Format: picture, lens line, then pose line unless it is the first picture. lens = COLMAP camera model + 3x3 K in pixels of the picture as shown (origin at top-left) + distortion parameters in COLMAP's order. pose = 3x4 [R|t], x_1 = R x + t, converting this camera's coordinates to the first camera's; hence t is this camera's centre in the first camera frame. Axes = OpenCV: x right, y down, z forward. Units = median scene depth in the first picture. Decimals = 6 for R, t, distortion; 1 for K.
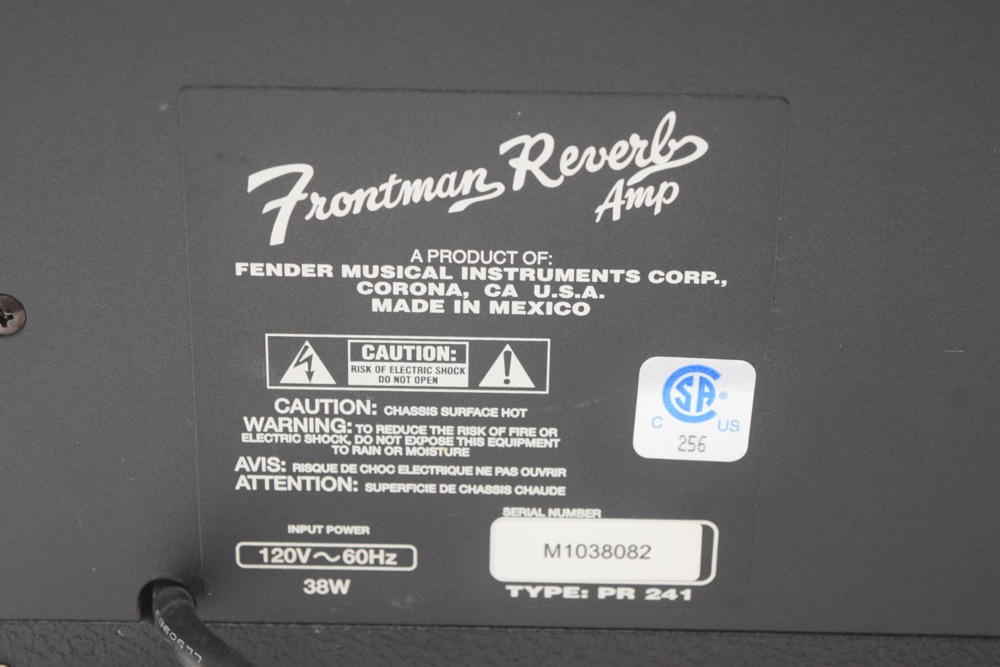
lens RADIAL K [[2272.3, 0, 500.2], [0, 2272.3, 333.2], [0, 0, 1]] dist [0.078778, 0.000000]
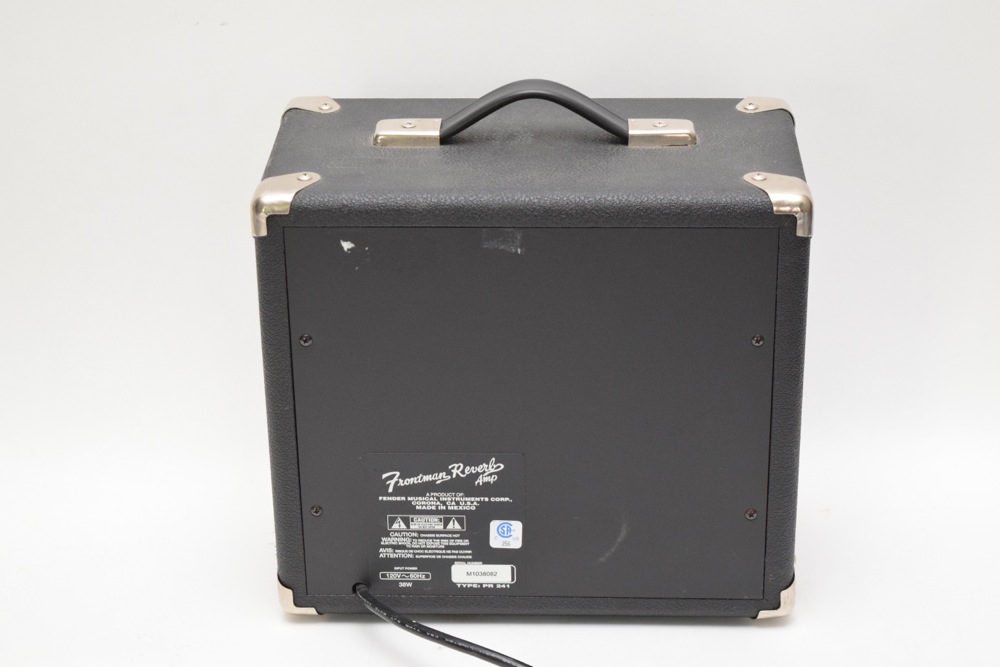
lens RADIAL K [[2171.1, 0, 504.2], [0, 2171.1, 332.0], [0, 0, 1]] dist [0.107721, 0.000000]
pose [[0.998841, -0.012881, -0.046384, 0.247488], [0.012396, 0.999865, -0.010742, -0.251461], [0.046516, 0.010155, 0.998866, -2.456939]]
